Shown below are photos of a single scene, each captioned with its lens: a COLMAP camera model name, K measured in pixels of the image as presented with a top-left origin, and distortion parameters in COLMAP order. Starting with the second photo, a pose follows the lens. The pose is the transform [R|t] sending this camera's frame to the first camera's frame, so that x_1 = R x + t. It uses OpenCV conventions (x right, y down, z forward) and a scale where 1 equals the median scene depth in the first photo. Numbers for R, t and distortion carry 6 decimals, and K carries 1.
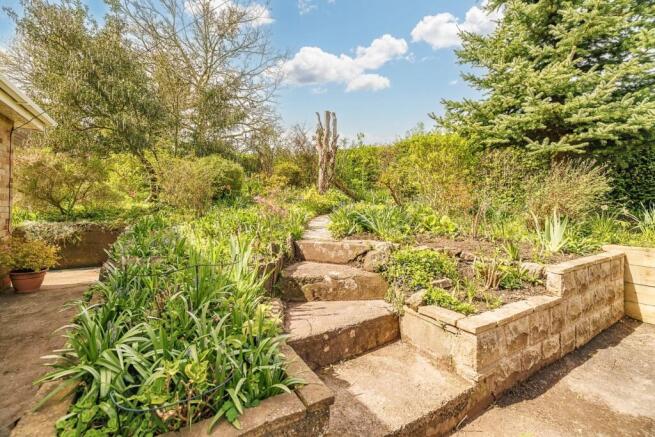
lens RADIAL K [[272.3, 0, 328.6], [0, 272.3, 215.4], [0, 0, 1]] dist [0.000589, 0.000069]
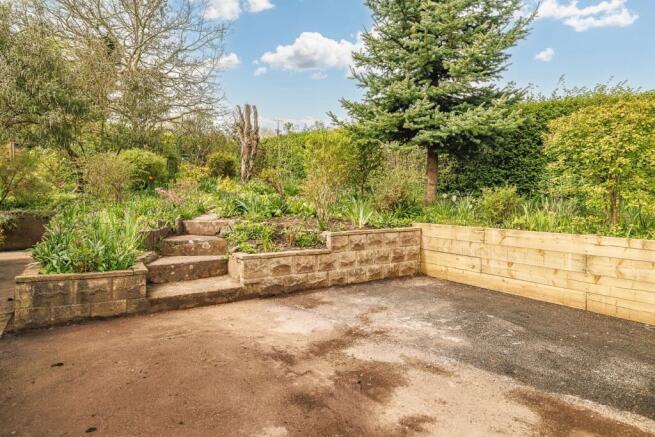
lens RADIAL K [[363.1, 0, 326.9], [0, 363.1, 219.4], [0, 0, 1]] dist [0.005269, 0.000757]
pose [[0.999916, -0.005734, 0.011605, 0.339072], [0.005412, 0.999606, 0.027555, 0.023922], [-0.011759, -0.027490, 0.999553, -0.487147]]
